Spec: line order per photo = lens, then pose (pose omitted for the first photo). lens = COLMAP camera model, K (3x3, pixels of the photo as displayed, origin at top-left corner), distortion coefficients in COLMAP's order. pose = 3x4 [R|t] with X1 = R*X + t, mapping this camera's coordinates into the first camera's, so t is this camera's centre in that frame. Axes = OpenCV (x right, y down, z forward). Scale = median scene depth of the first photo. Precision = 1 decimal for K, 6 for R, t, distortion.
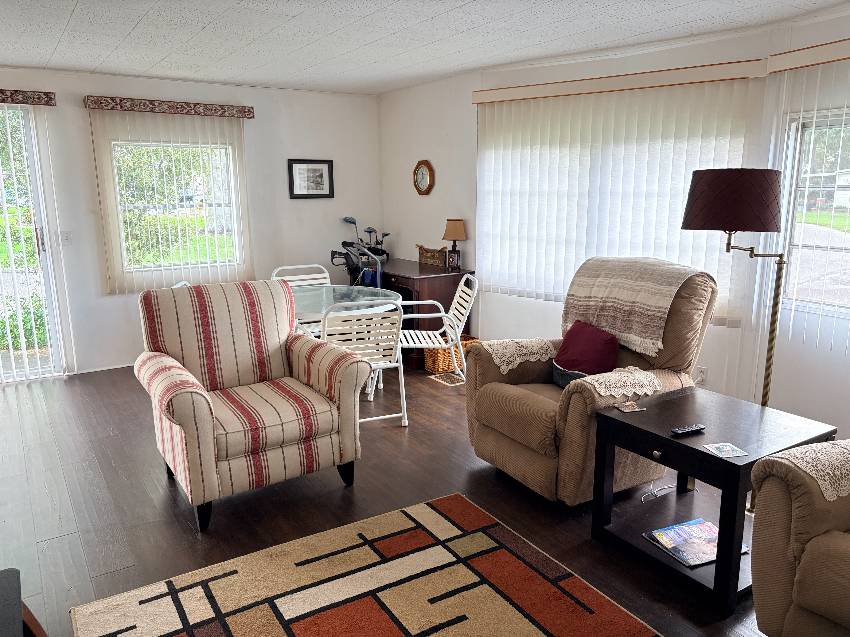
lens RADIAL K [[645.7, 0, 426.7], [0, 645.7, 326.3], [0, 0, 1]] dist [0.042879, -0.048197]
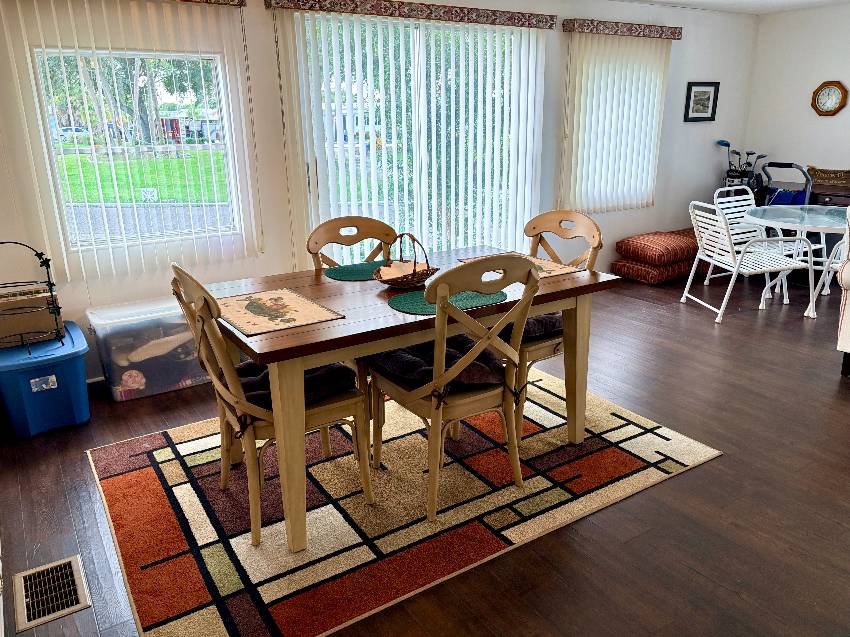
lens RADIAL K [[645.7, 0, 432.3], [0, 645.7, 320.6], [0, 0, 1]] dist [0.042879, -0.048197]
pose [[0.999943, -0.010535, 0.001510, -0.616578], [0.010372, 0.996448, 0.083574, 0.023468], [-0.002385, -0.083554, 0.996500, -0.037237]]
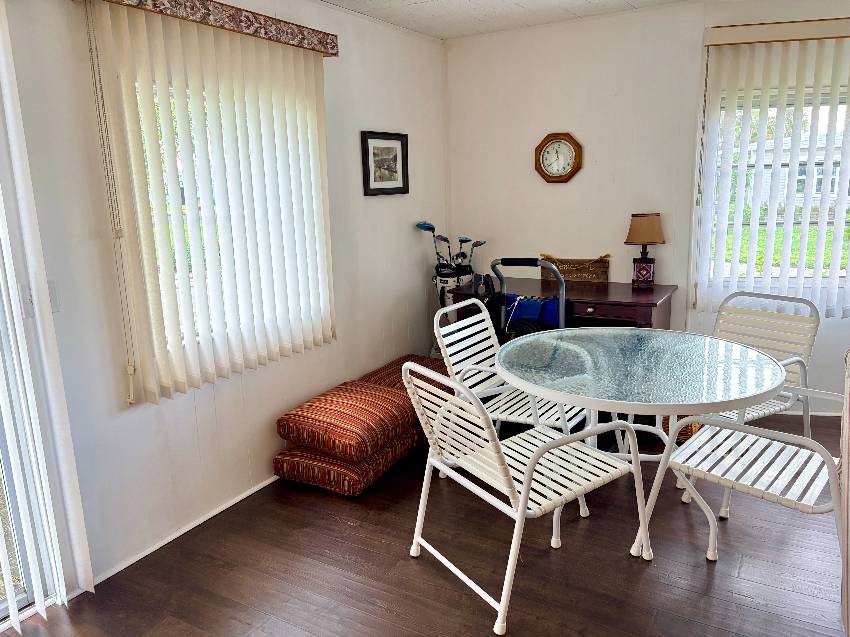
lens RADIAL K [[645.7, 0, 422.4], [0, 645.7, 318.1], [0, 0, 1]] dist [0.042879, -0.048197]
pose [[0.899048, -0.113798, 0.422803, -0.438577], [0.120441, 0.992659, 0.011069, -0.083402], [-0.420958, 0.040971, 0.906154, 0.432685]]
